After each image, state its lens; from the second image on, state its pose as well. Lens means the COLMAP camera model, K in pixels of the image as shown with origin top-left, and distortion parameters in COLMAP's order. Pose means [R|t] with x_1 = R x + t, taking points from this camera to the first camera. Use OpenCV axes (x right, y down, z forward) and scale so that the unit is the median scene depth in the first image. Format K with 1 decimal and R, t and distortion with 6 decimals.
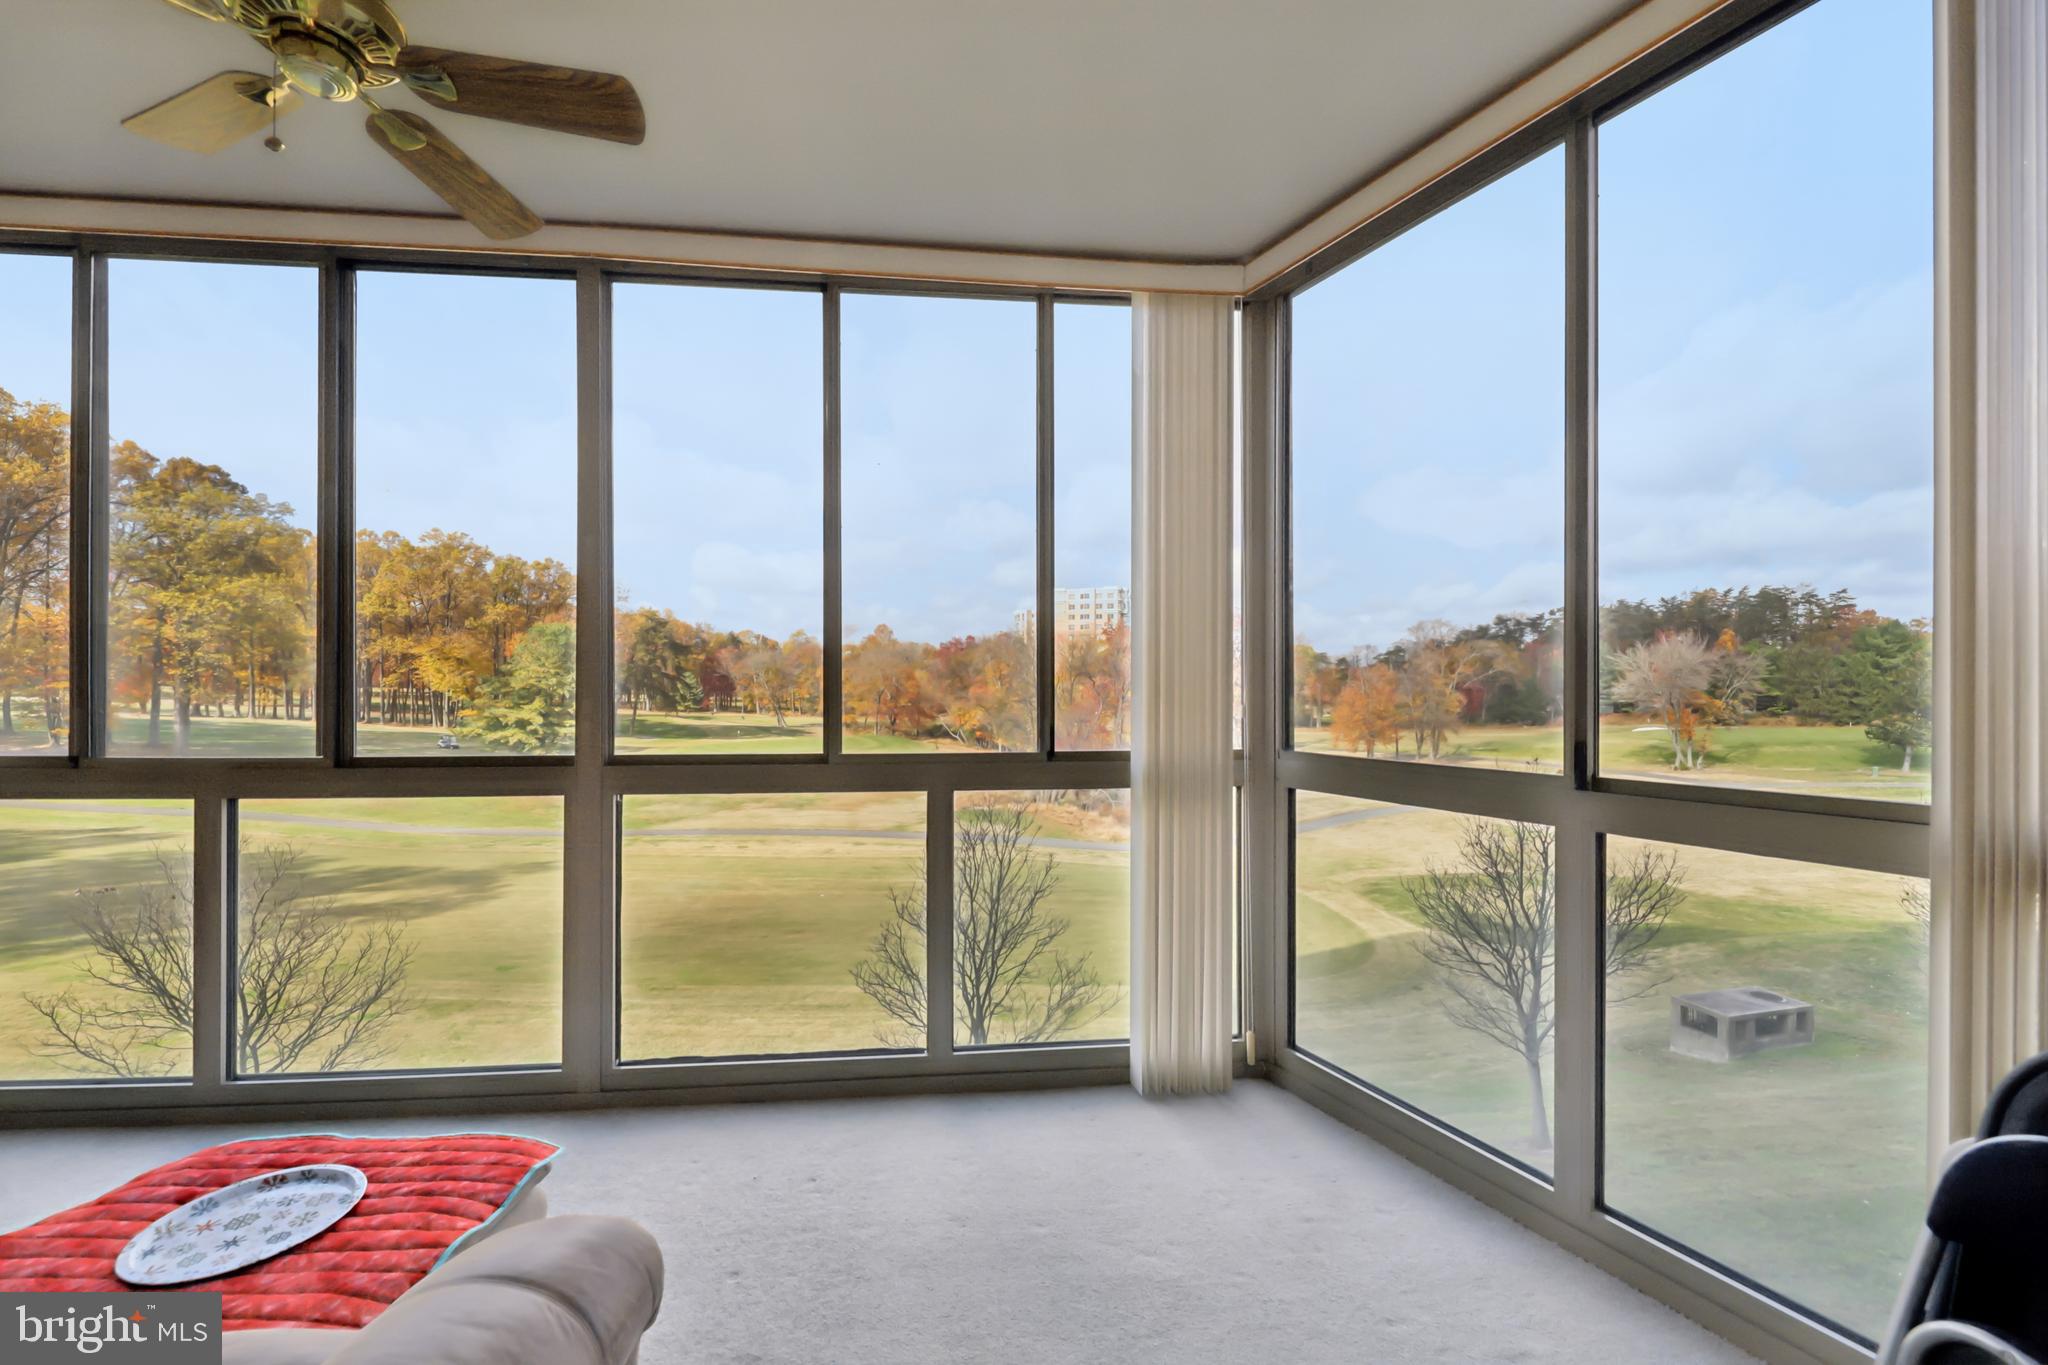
lens RADIAL K [[777.3, 0, 1021.6], [0, 777.3, 694.3], [0, 0, 1]] dist [-0.002257, -0.002442]
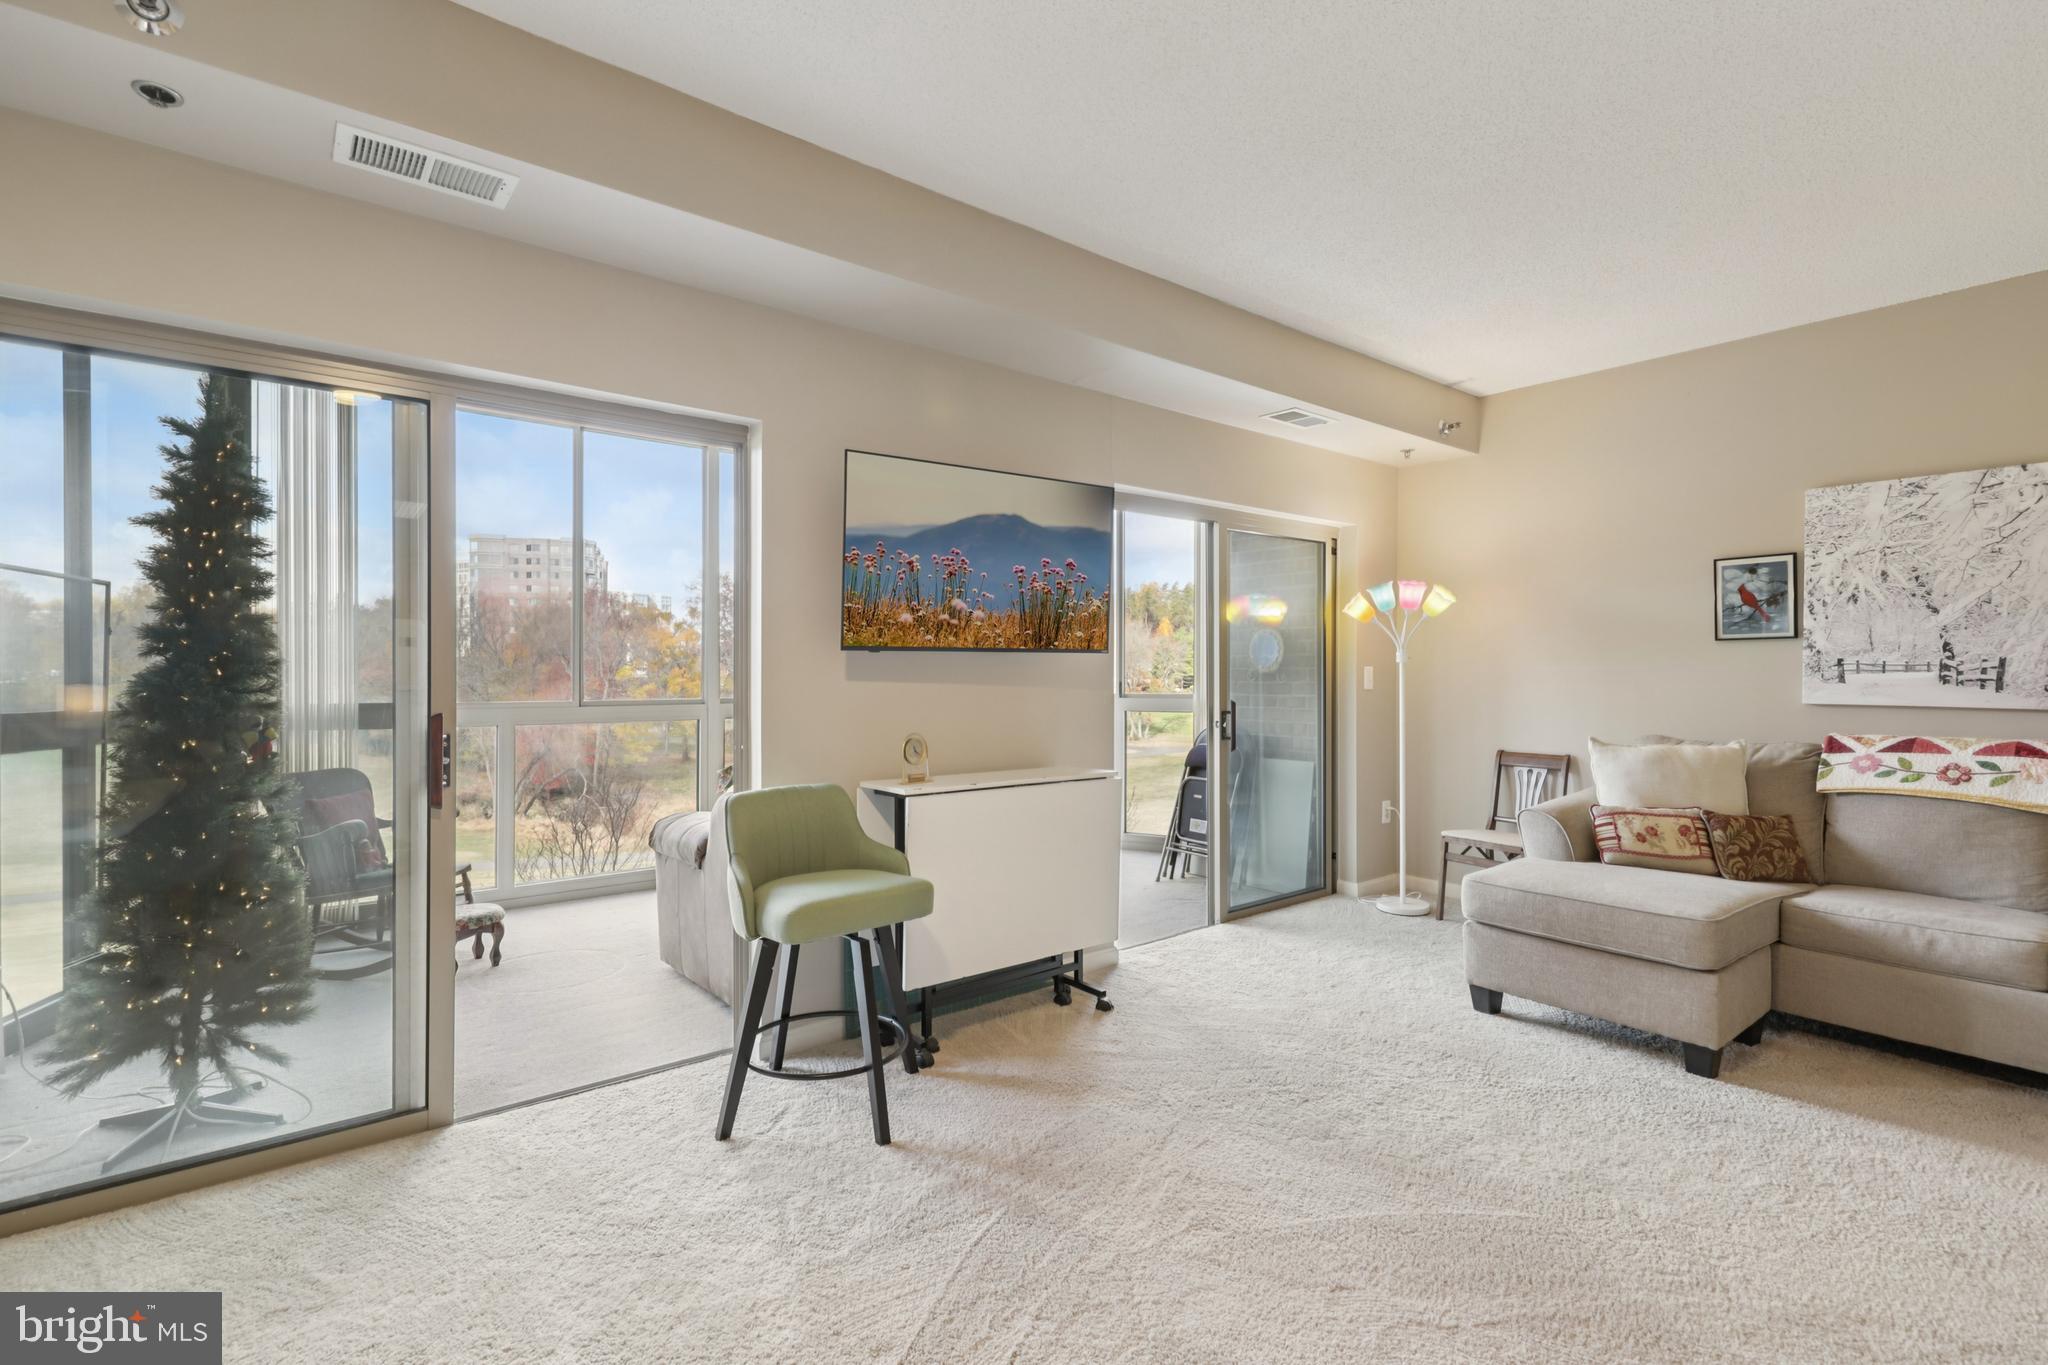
lens RADIAL K [[930.5, 0, 1023.6], [0, 930.5, 680.4], [0, 0, 1]] dist [0.005460, -0.002094]
pose [[0.832320, -0.005280, 0.554270, -1.161427], [0.003012, 0.999983, 0.005004, 0.018455], [-0.554287, -0.002496, 0.832322, -1.345774]]
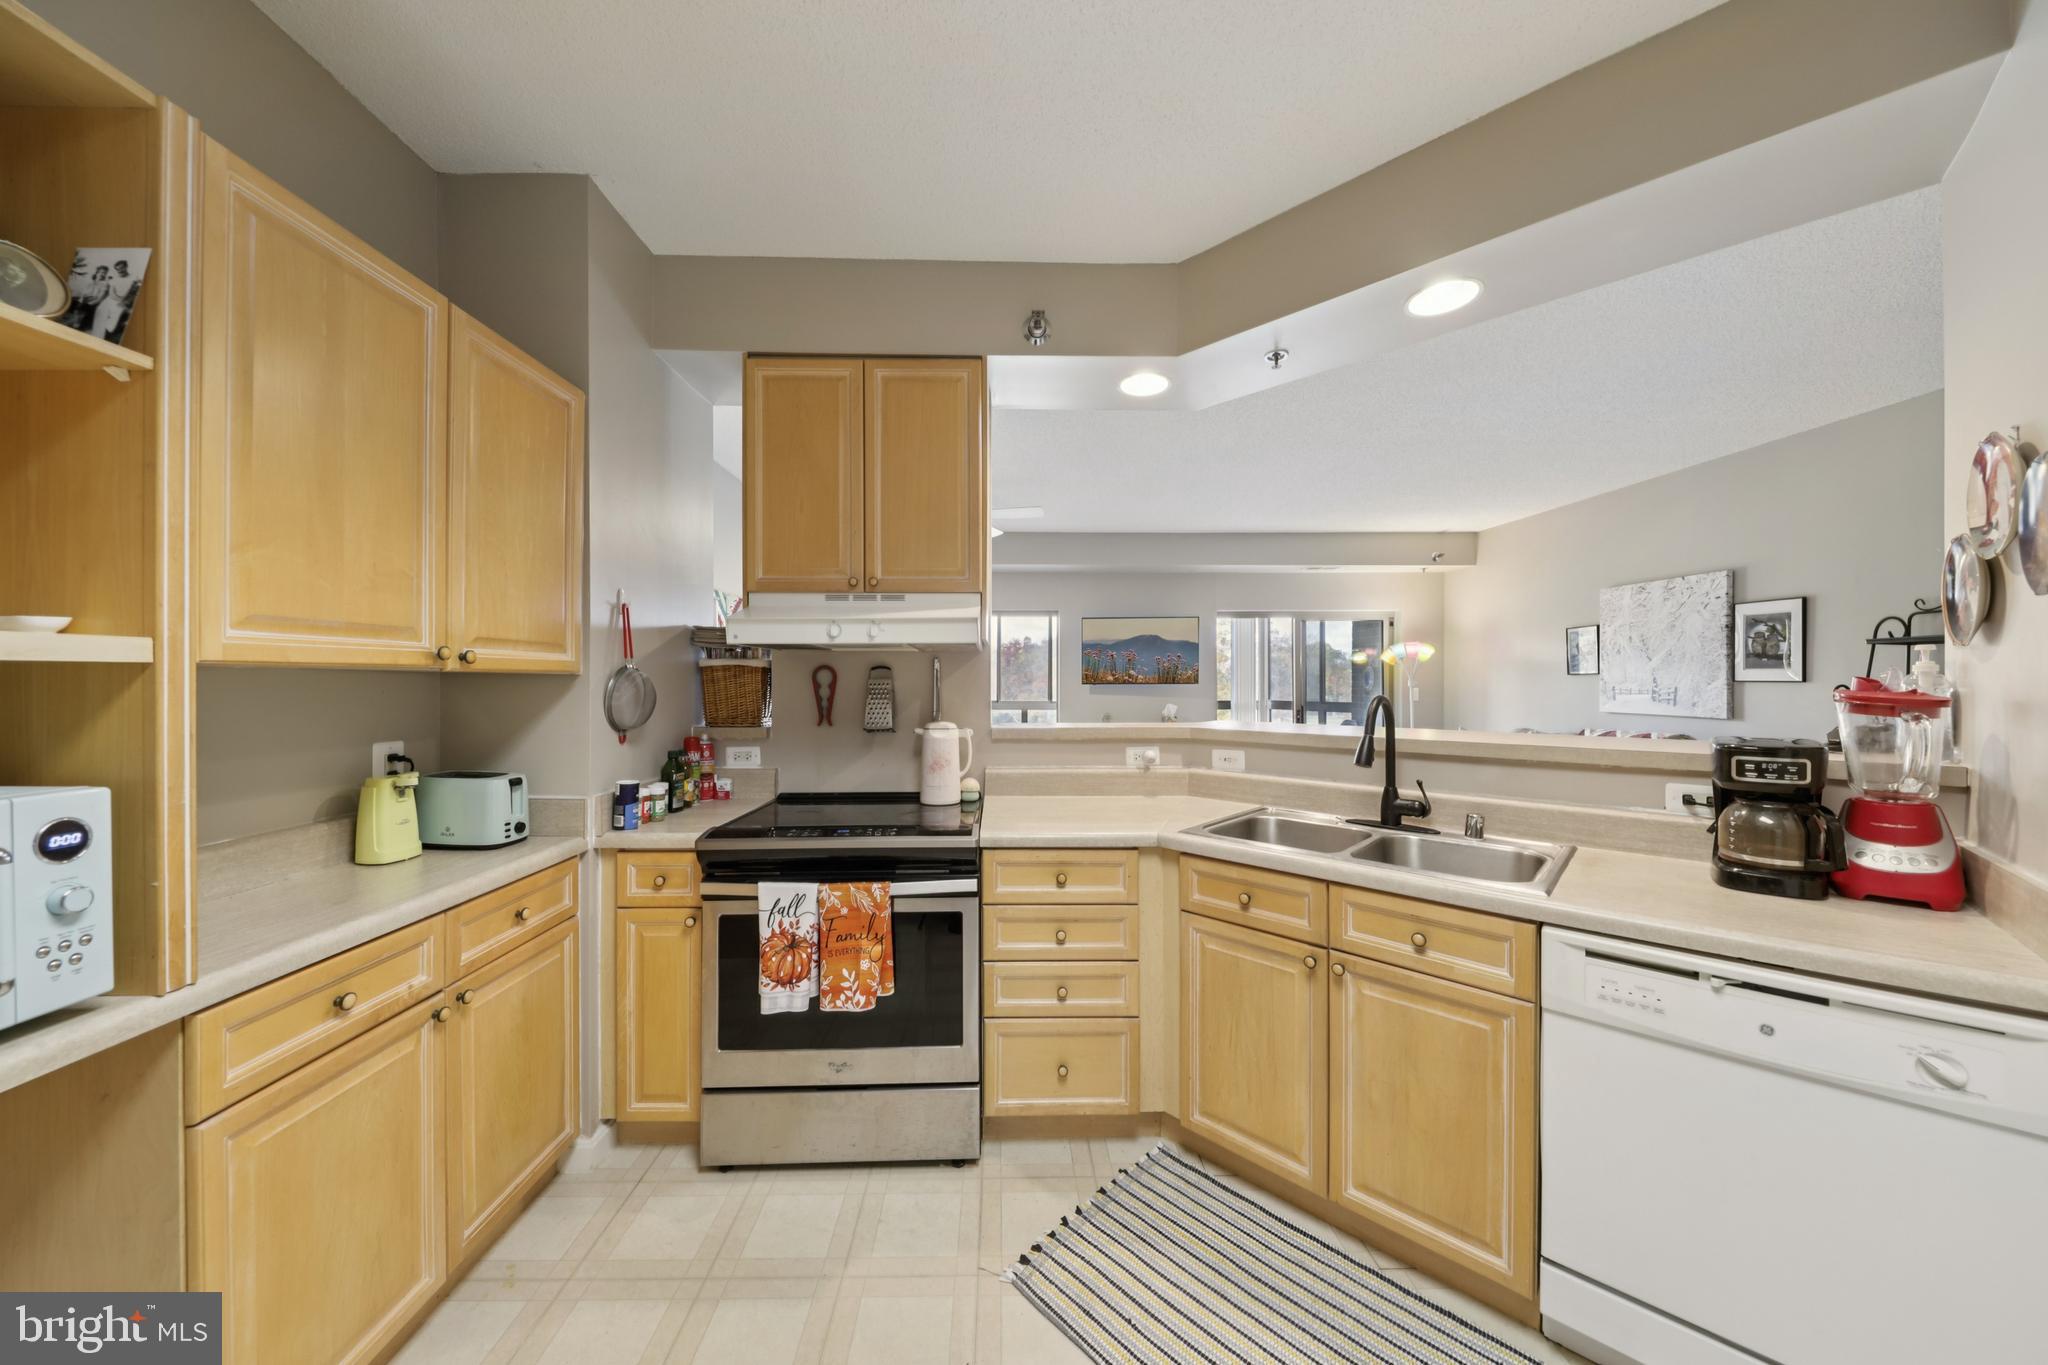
lens RADIAL K [[692.1, 0, 1024.1], [0, 692.1, 683.6], [0, 0, 1]] dist [-0.001888, -0.002355]
pose [[0.998133, -0.000177, -0.061078, -0.765786], [-0.000054, 0.999993, -0.003789, -0.005245], [0.061078, 0.003786, 0.998126, -2.862476]]
